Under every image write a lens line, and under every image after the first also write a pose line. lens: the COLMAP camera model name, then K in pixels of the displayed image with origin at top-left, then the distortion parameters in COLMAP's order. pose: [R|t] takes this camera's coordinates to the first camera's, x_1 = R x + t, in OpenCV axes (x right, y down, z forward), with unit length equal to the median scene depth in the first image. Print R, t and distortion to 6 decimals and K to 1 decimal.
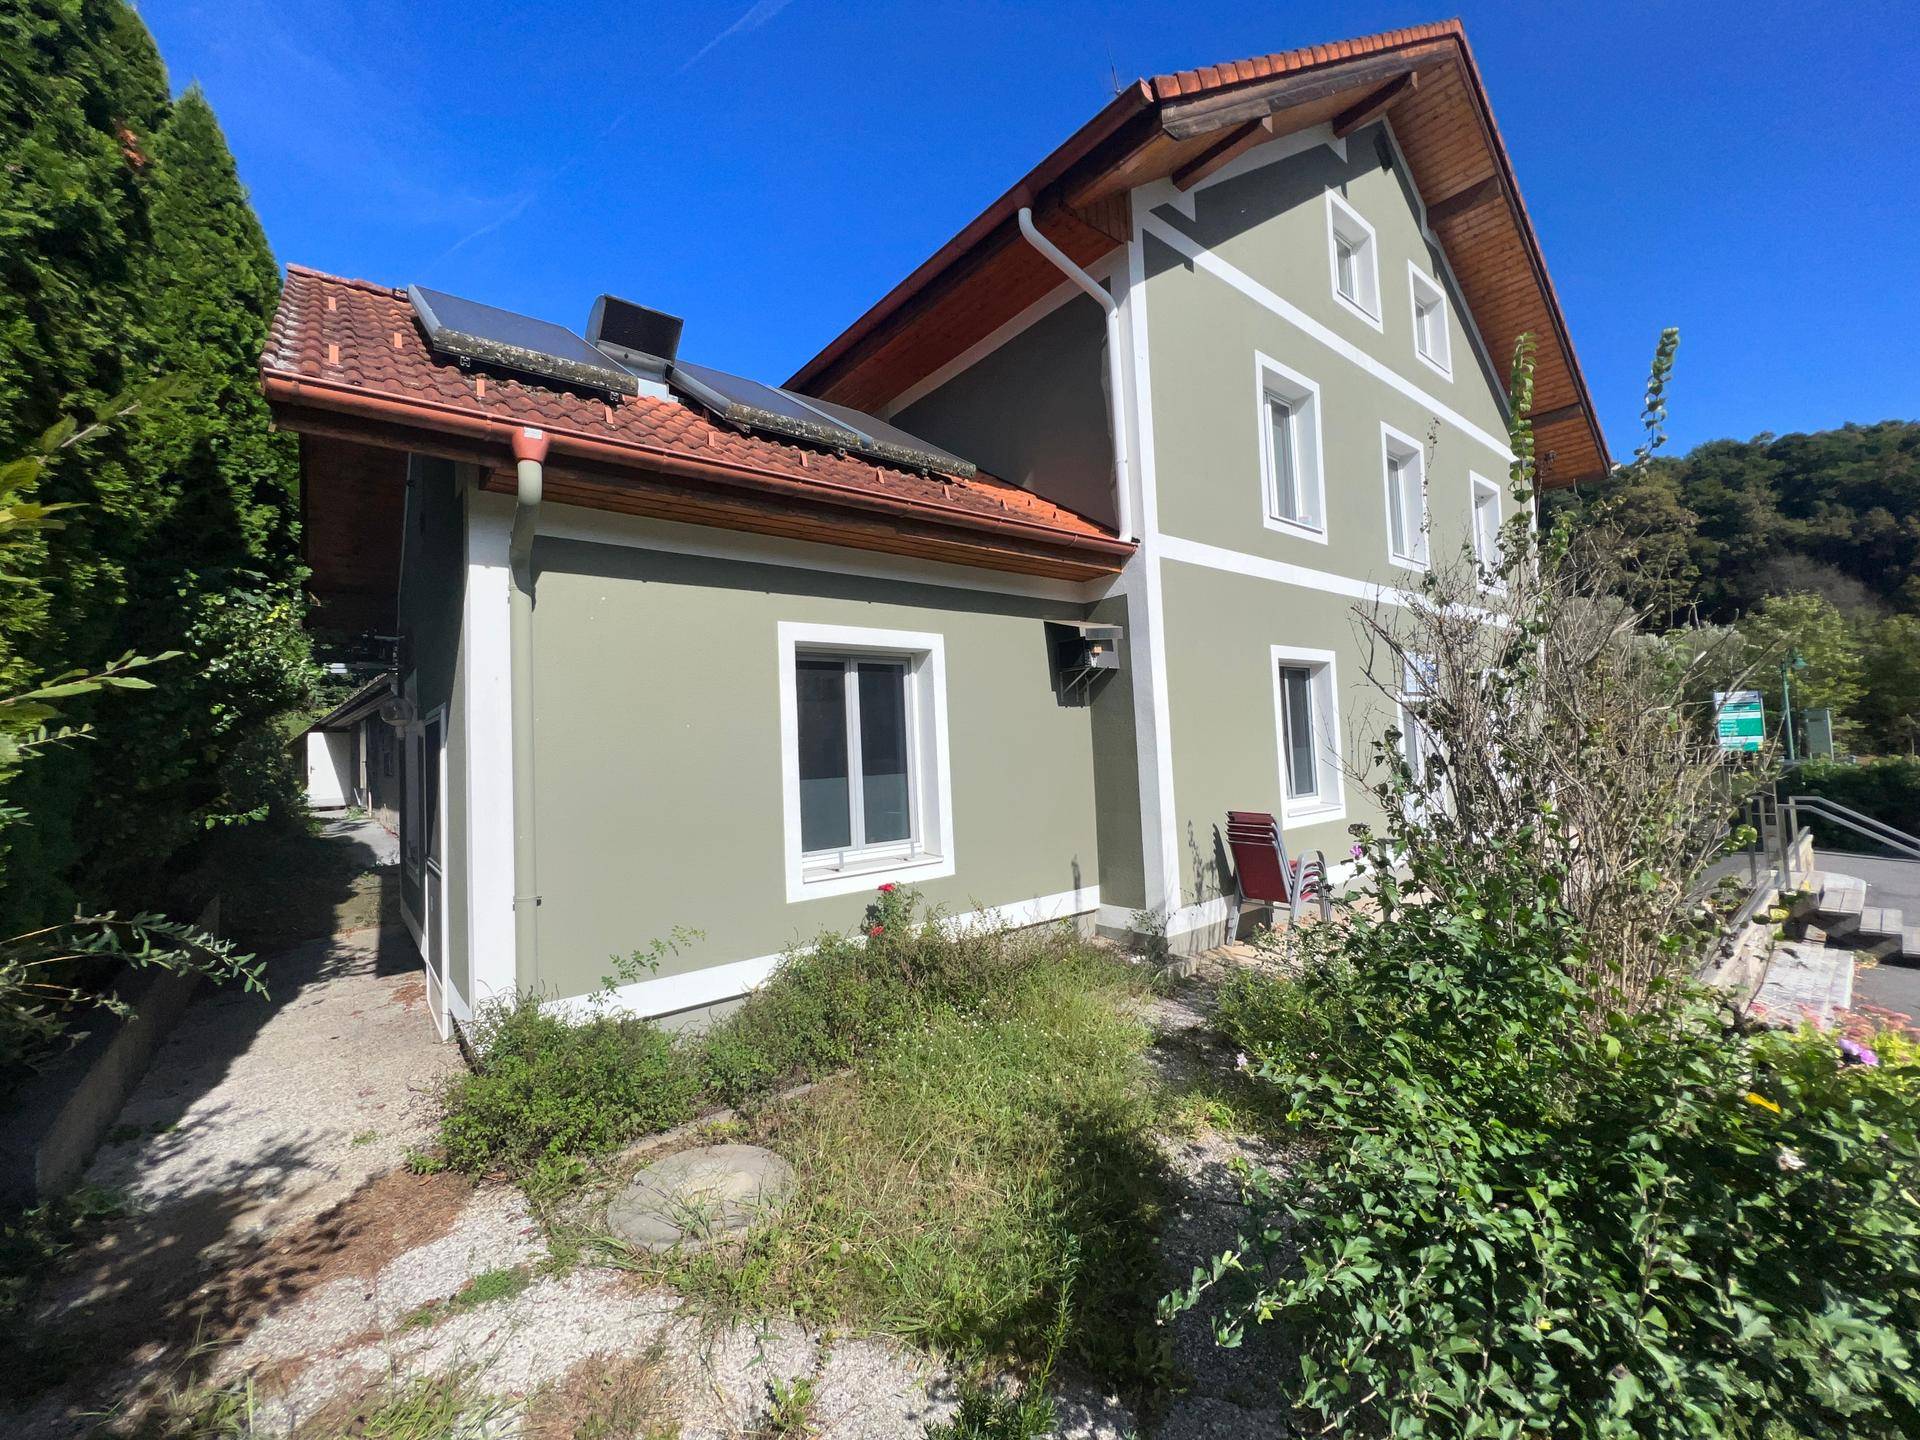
lens RADIAL K [[780.4, 0, 946.0], [0, 780.4, 724.1], [0, 0, 1]] dist [-0.002003, 0.000906]
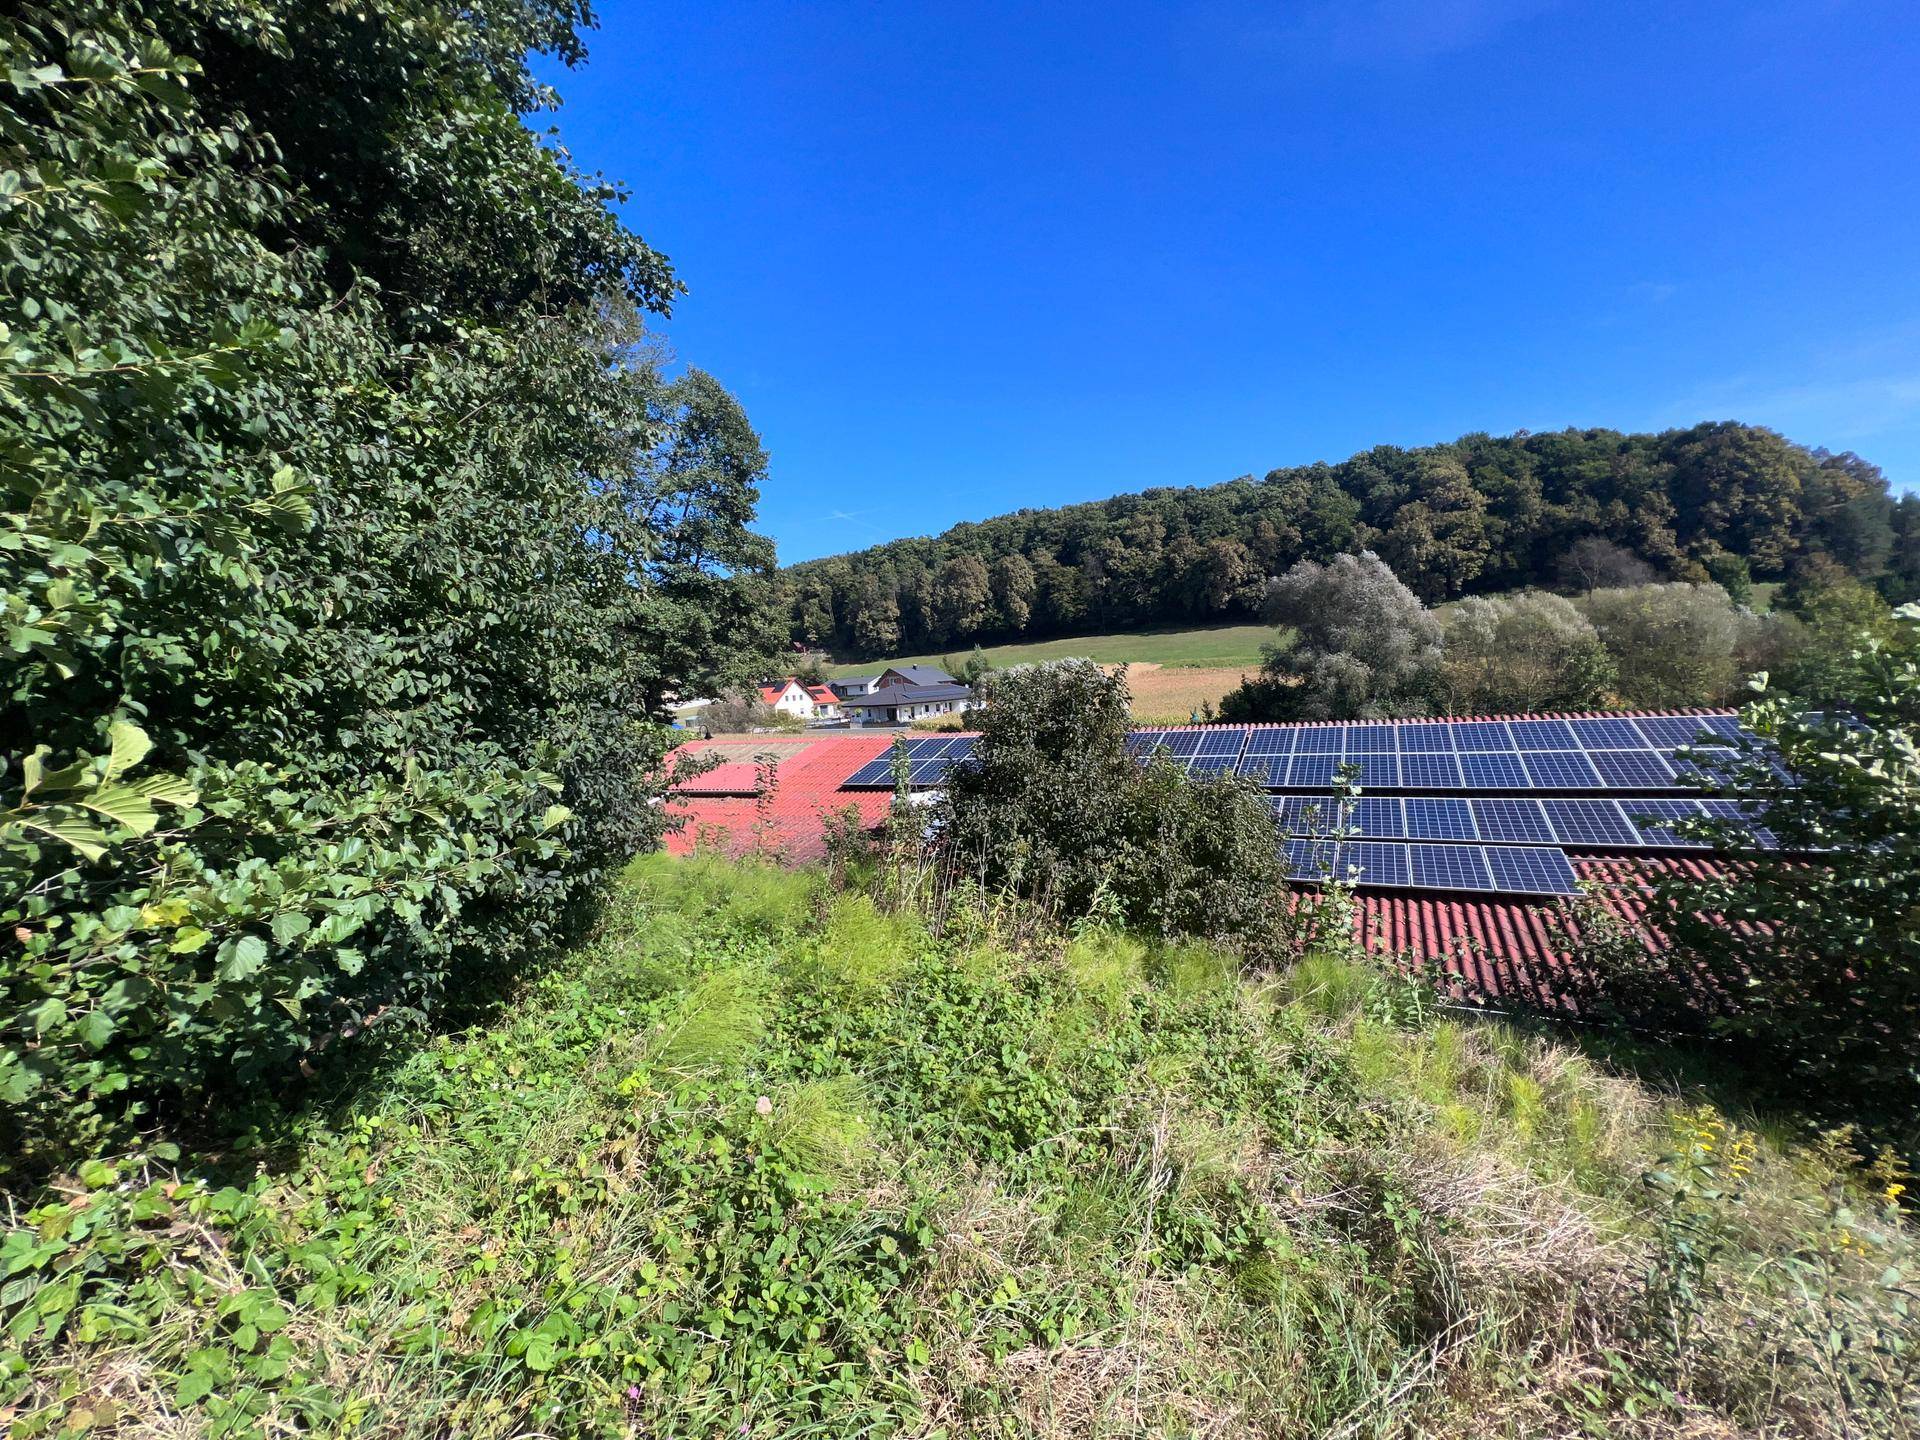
lens RADIAL K [[780.4, 0, 948.9], [0, 780.4, 712.1], [0, 0, 1]] dist [-0.002003, 0.000906]
pose [[0.943309, -0.031927, 0.330378, -0.194207], [0.013134, 0.998174, 0.058959, -0.025402], [-0.331657, -0.051277, 0.942006, 0.151405]]
